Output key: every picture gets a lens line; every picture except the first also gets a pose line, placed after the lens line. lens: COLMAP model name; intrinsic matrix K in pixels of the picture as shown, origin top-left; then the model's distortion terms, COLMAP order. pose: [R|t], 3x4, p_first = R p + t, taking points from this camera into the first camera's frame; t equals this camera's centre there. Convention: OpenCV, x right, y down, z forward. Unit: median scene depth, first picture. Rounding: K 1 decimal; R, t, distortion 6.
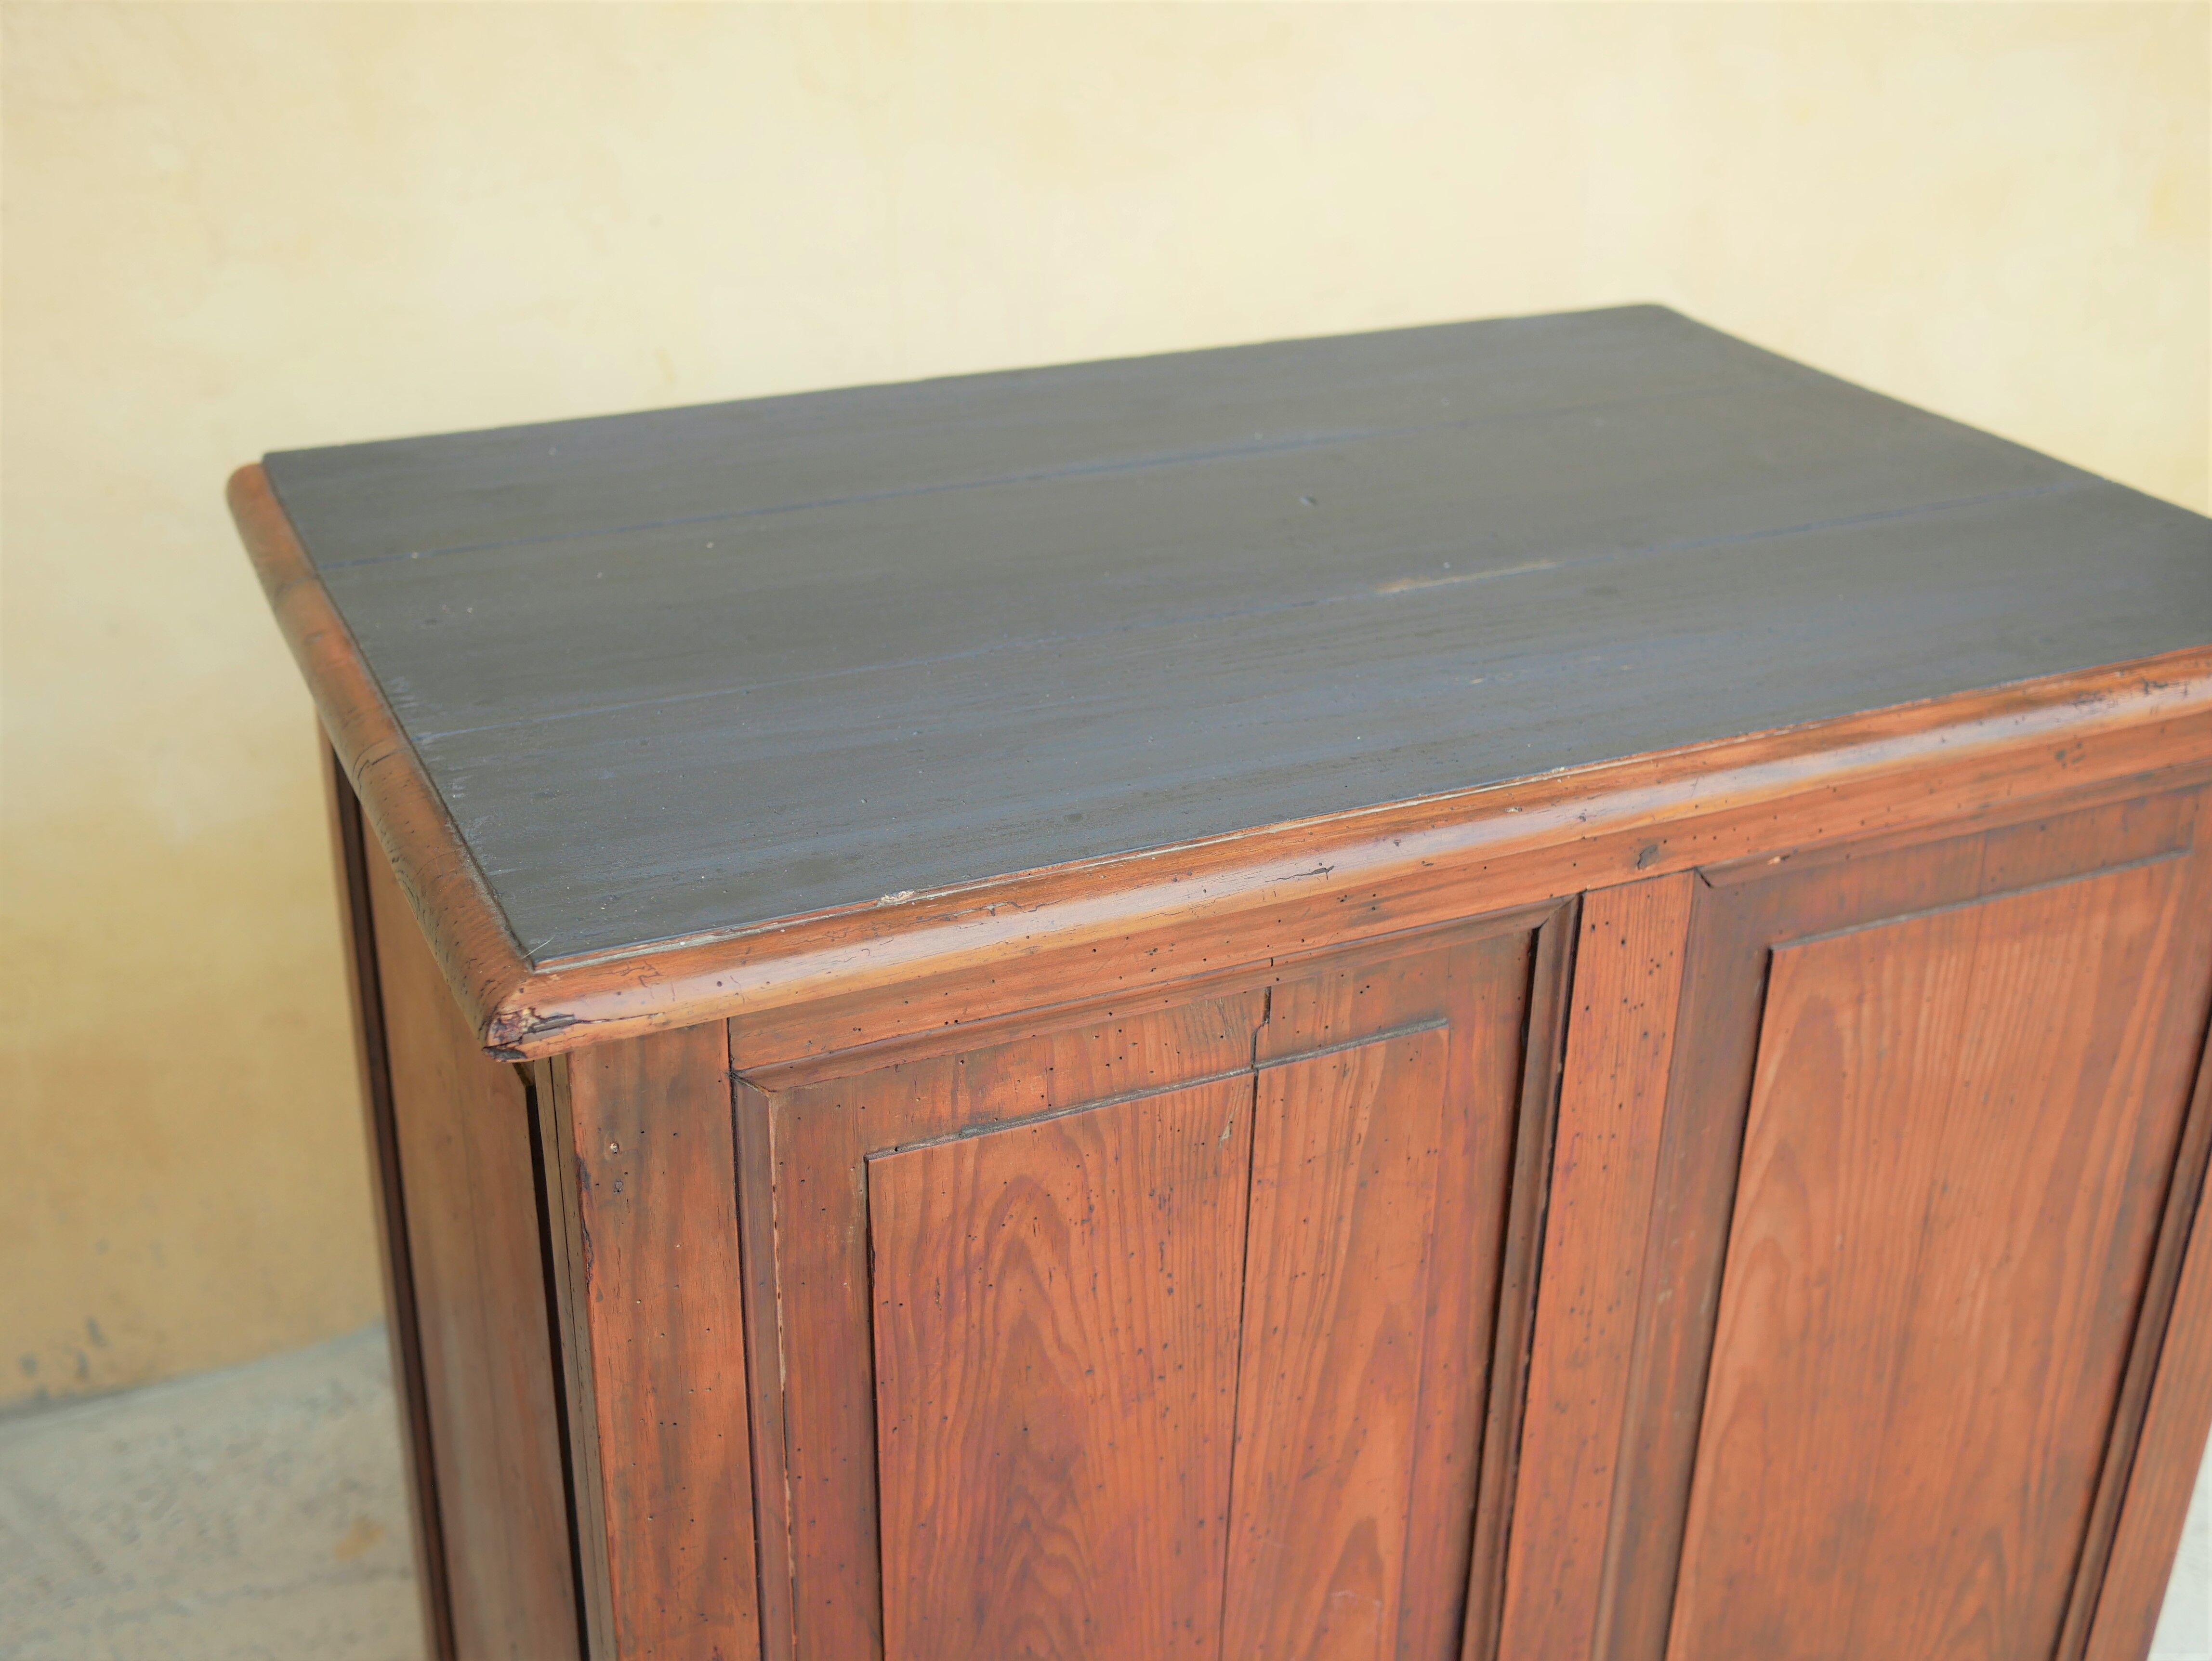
lens RADIAL K [[2494.0, 0, 1099.4], [0, 2494.0, 837.4], [0, 0, 1]] dist [-0.016059, 0.032540]
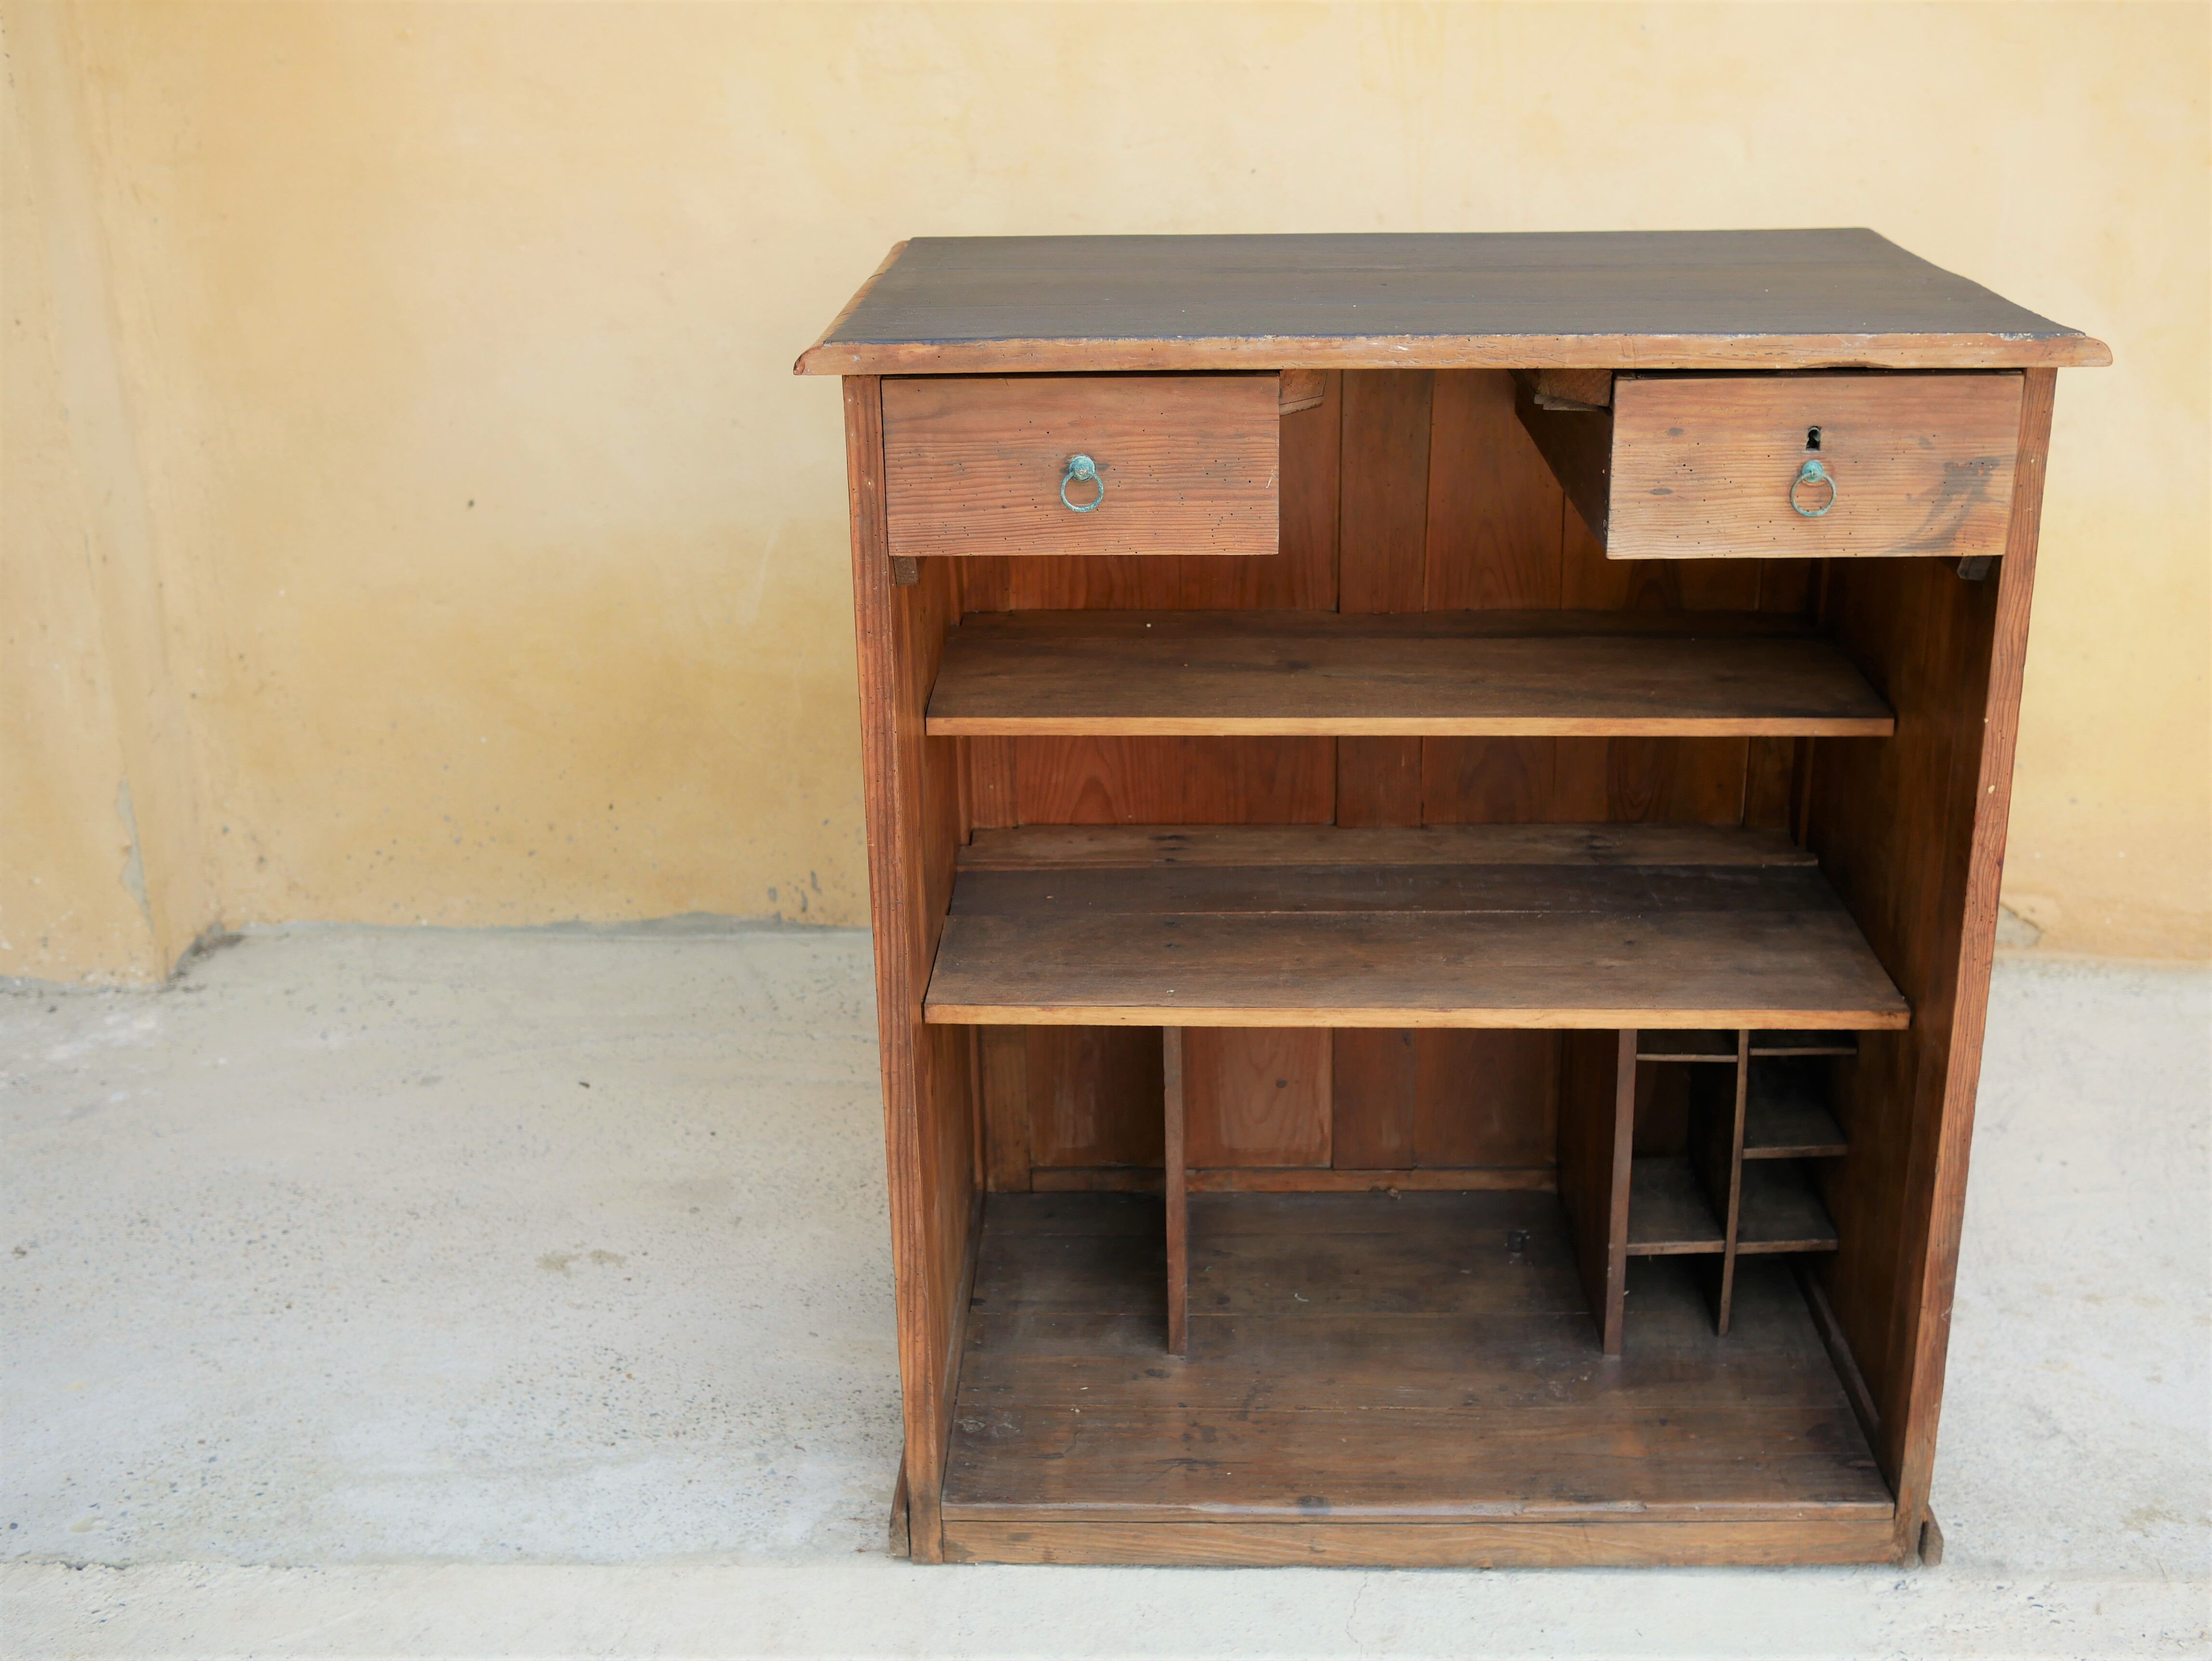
lens RADIAL K [[2481.8, 0, 1103.1], [0, 2481.8, 838.5], [0, 0, 1]] dist [-0.018149, 0.014317]
pose [[0.901302, 0.148851, -0.406814, 0.815152], [-0.175043, 0.984171, -0.027707, 0.406043], [0.396251, 0.096182, 0.913091, -0.703347]]
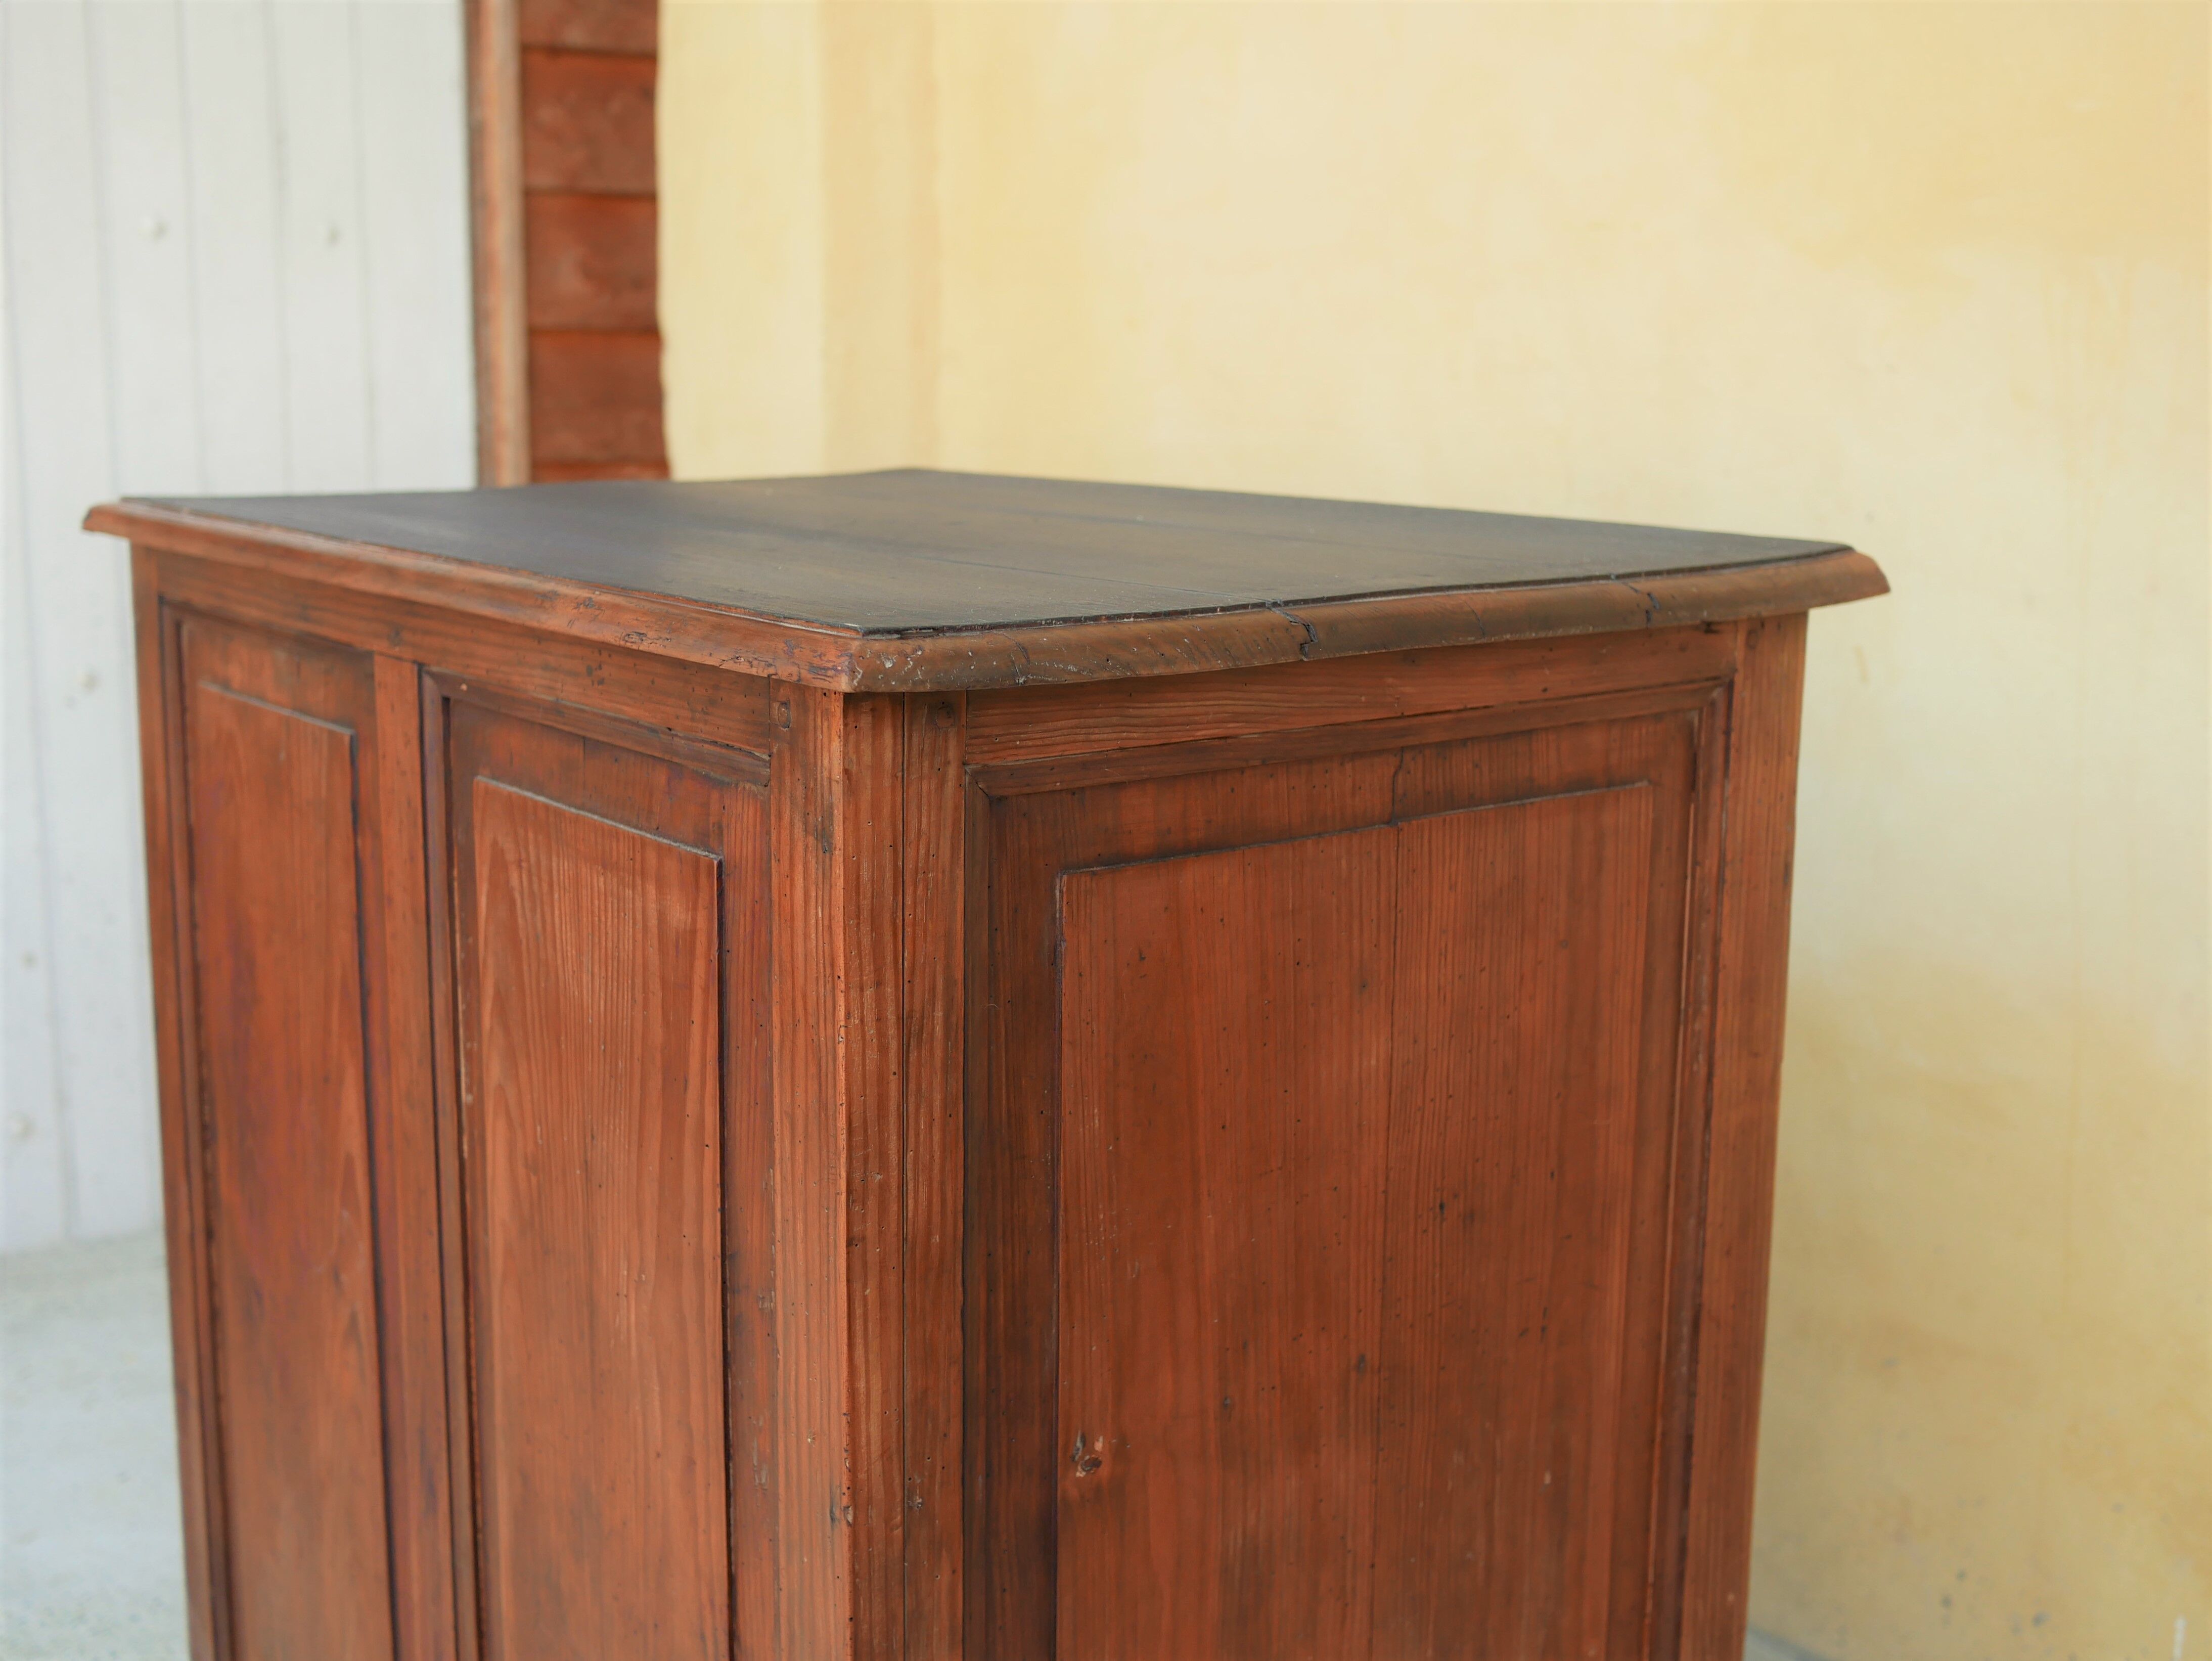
lens RADIAL K [[2622.7, 0, 1106.0], [0, 2622.7, 830.5], [0, 0, 1]] dist [-0.022474, 0.019047]
pose [[0.213412, 0.173465, -0.961439, 1.605850], [-0.425712, 0.902278, 0.068295, -0.149600], [0.879332, 0.394722, 0.266403, 1.005508]]
